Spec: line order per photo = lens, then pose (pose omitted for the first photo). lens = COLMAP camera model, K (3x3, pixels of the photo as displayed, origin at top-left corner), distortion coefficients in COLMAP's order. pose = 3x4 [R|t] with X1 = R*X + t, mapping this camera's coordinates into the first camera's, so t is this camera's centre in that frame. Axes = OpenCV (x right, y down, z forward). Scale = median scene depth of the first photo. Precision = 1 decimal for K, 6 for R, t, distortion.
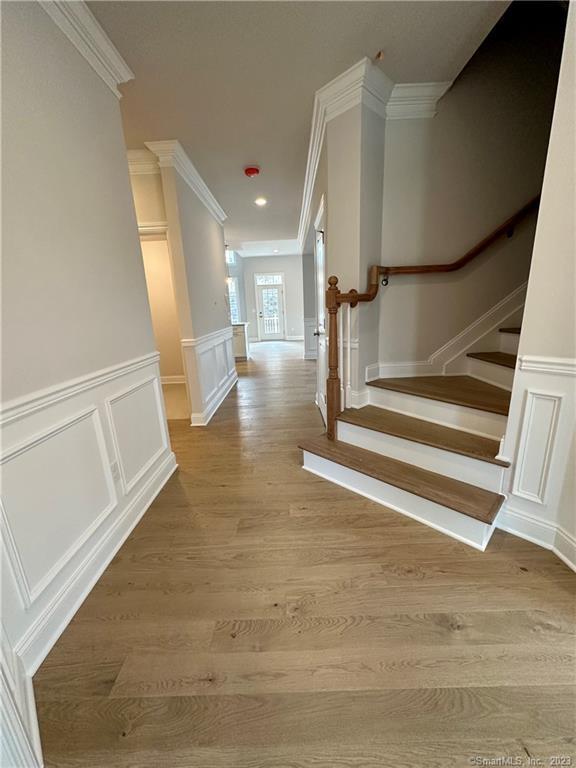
lens RADIAL K [[305.2, 0, 288.0], [0, 305.2, 384.0], [0, 0, 1]] dist [-0.000439, 0.000198]
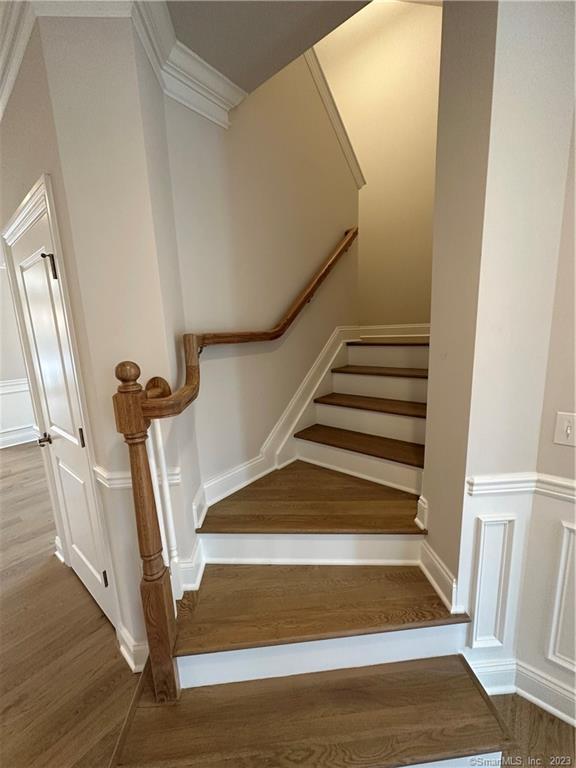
lens RADIAL K [[305.2, 0, 288.0], [0, 305.2, 384.0], [0, 0, 1]] dist [-0.000439, 0.000198]
pose [[0.641931, -0.118357, 0.757573, -0.033141], [0.203274, 0.978932, -0.019304, -0.241884], [-0.739327, 0.166387, 0.652465, 0.499627]]
